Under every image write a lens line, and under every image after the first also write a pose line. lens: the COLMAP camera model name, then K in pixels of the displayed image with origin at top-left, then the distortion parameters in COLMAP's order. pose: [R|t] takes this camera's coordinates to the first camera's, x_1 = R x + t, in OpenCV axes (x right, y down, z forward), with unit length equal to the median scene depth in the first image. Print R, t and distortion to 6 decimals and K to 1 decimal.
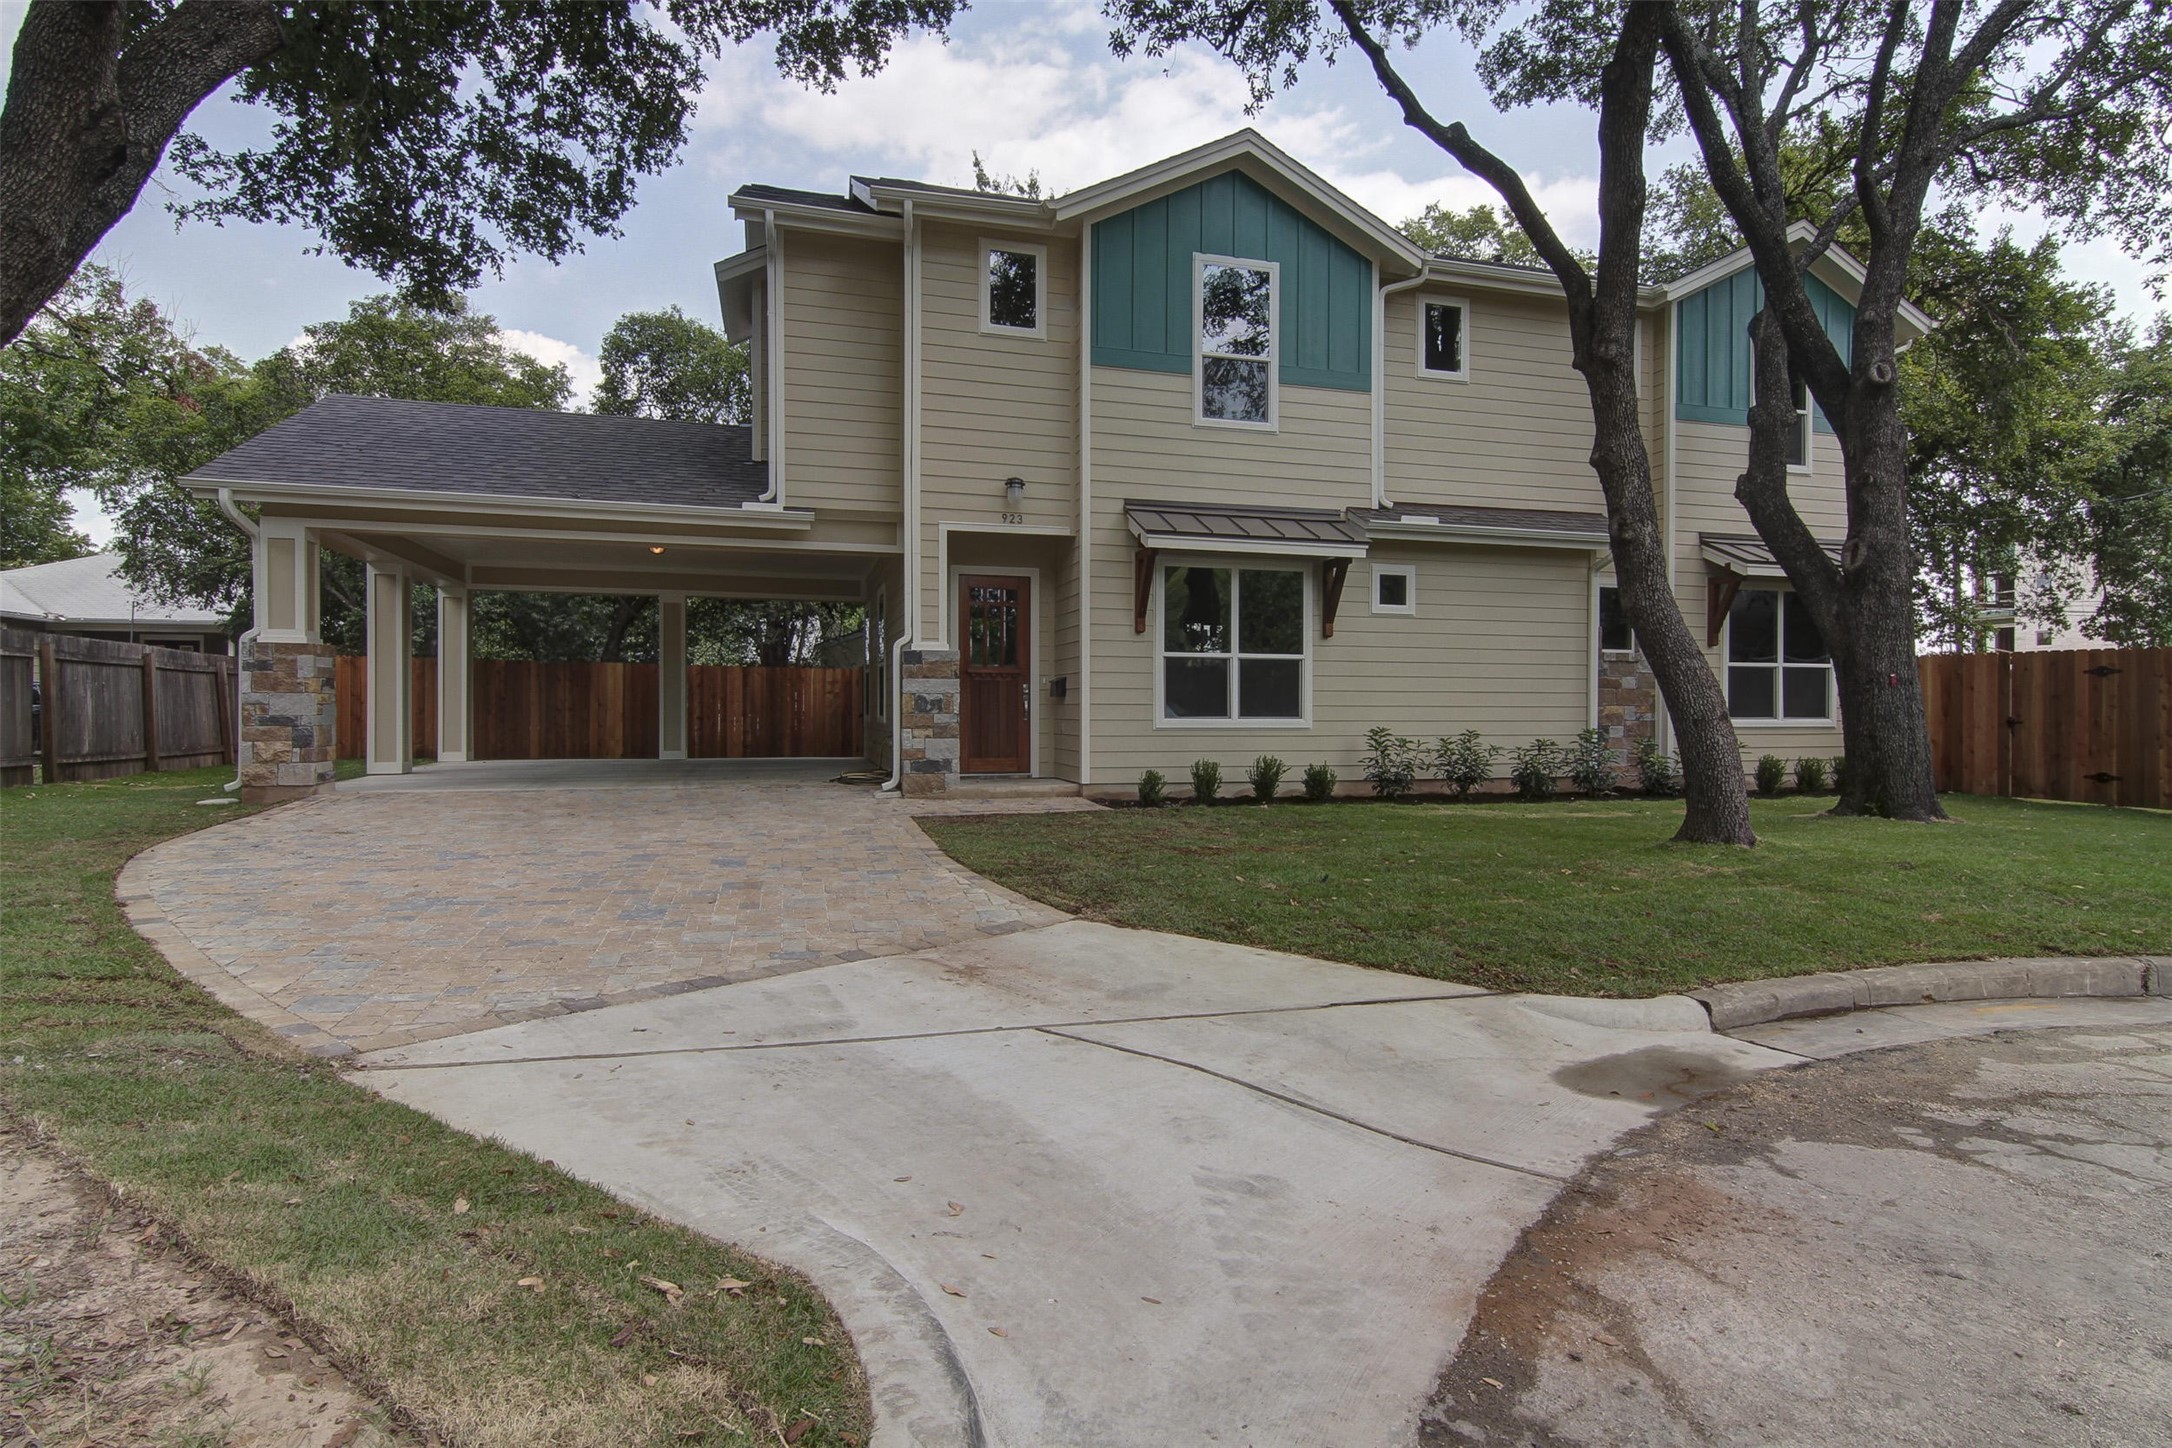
lens RADIAL K [[1108.4, 0, 1092.4], [0, 1108.4, 718.5], [0, 0, 1]] dist [0.021781, 0.000126]
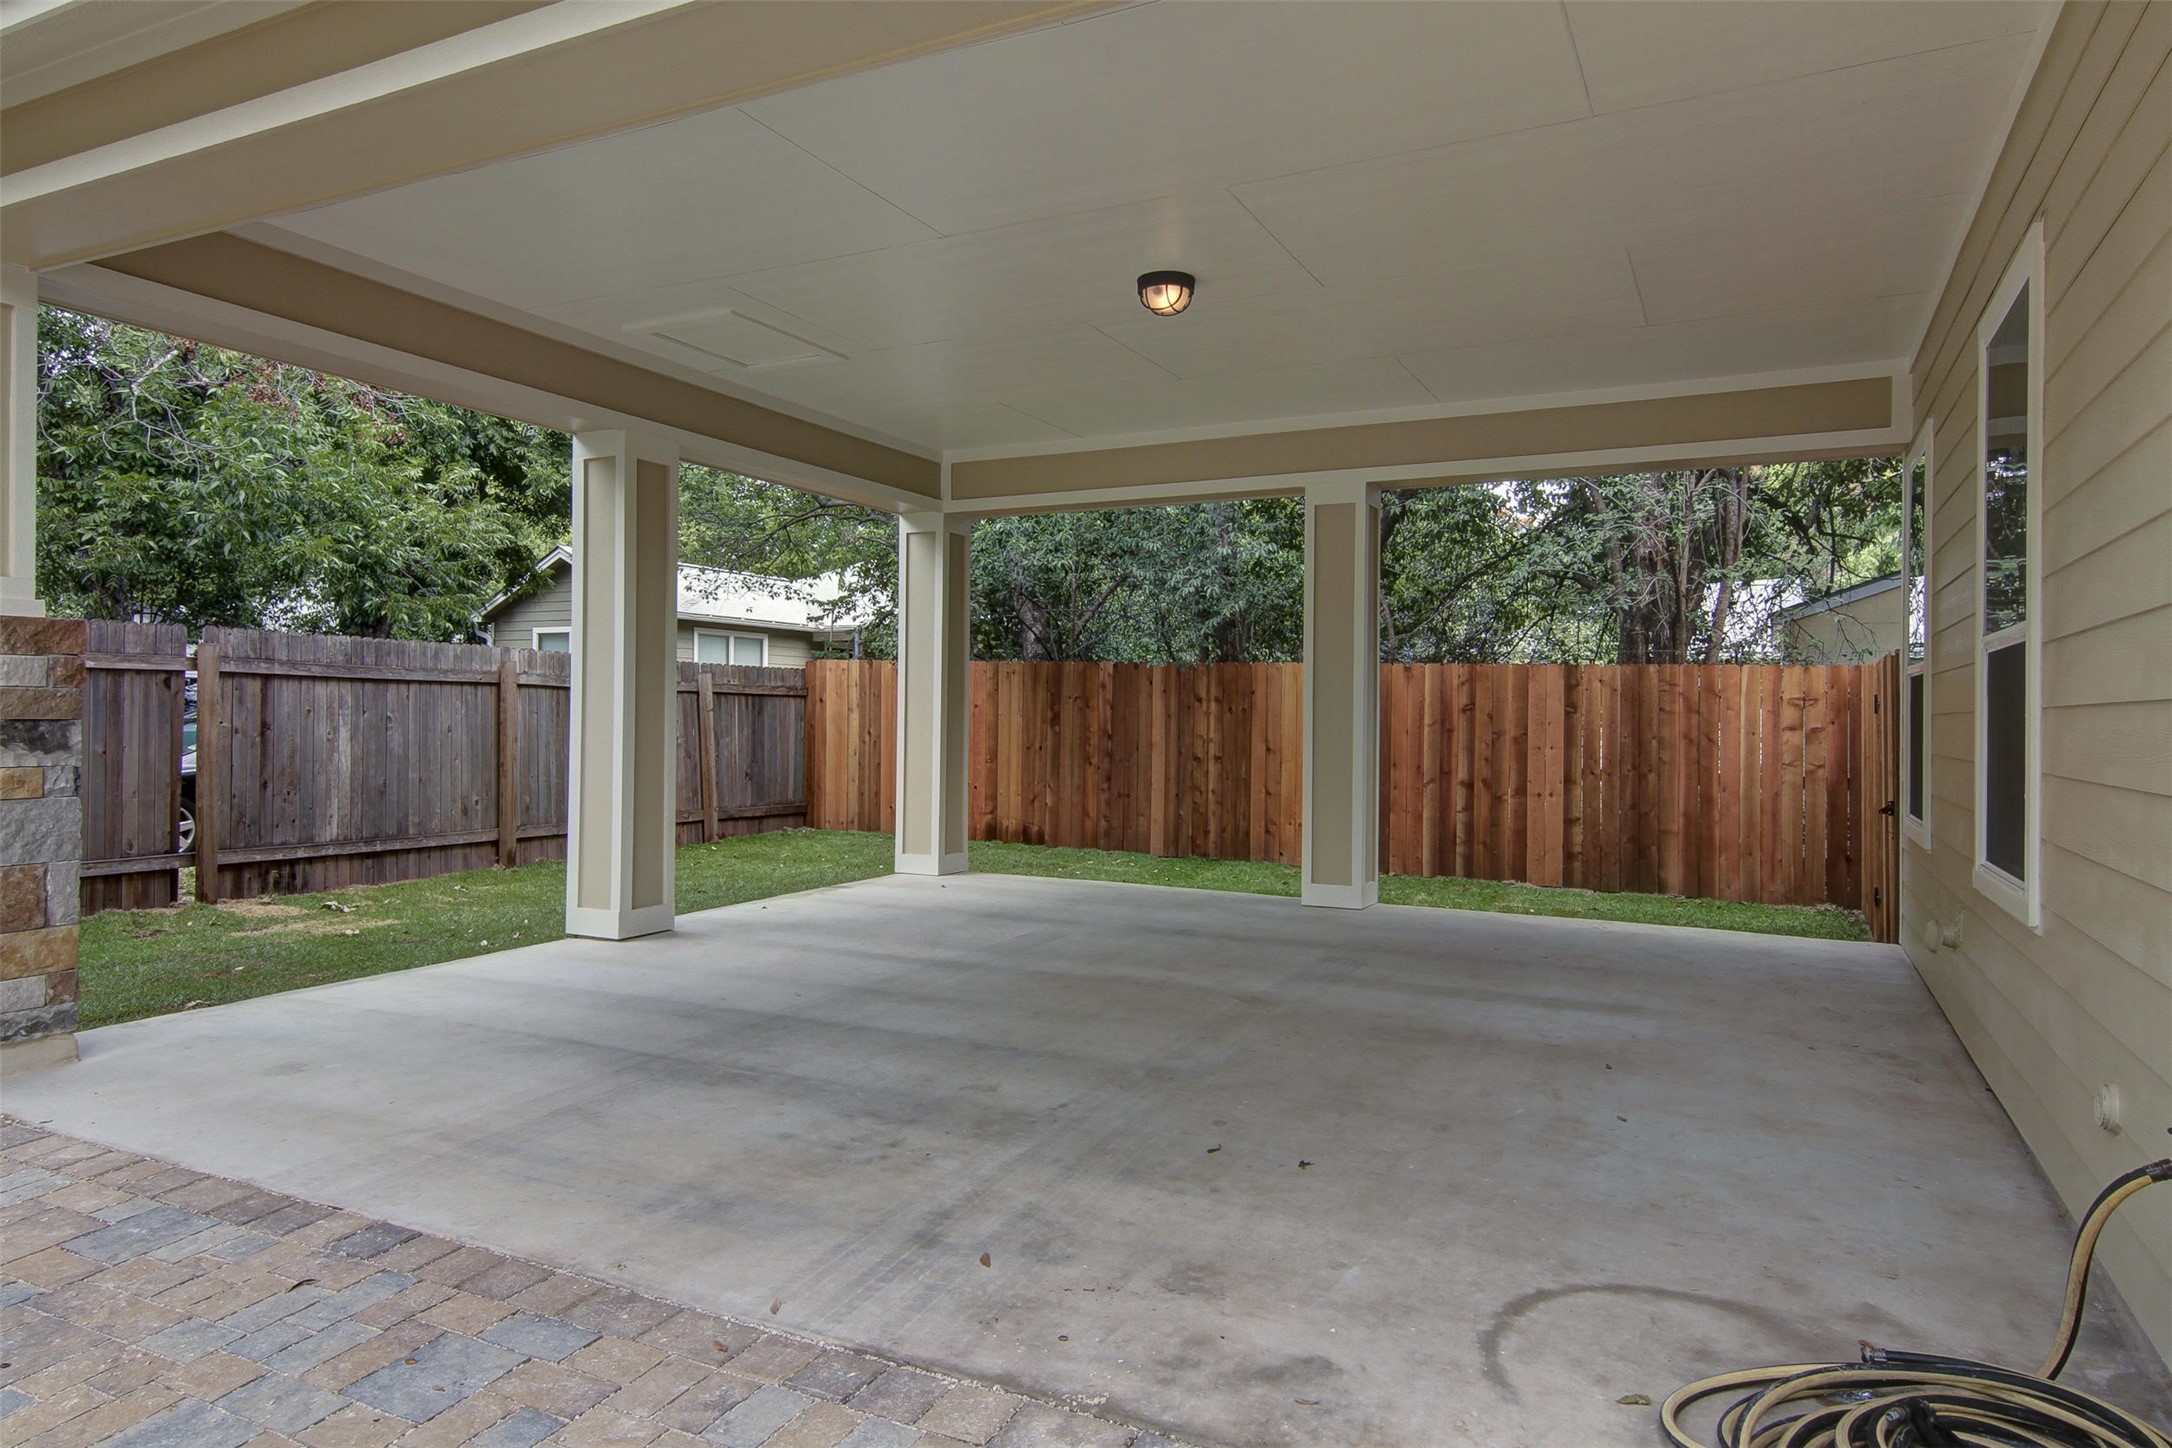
lens RADIAL K [[1325.5, 0, 1086.0], [0, 1325.5, 724.0], [0, 0, 1]] dist [0.031361, 0.000299]
pose [[0.734185, 0.008939, -0.678891, -0.109954], [-0.013951, 0.999901, -0.001922, -0.021518], [0.678807, 0.010882, 0.734237, 0.524807]]
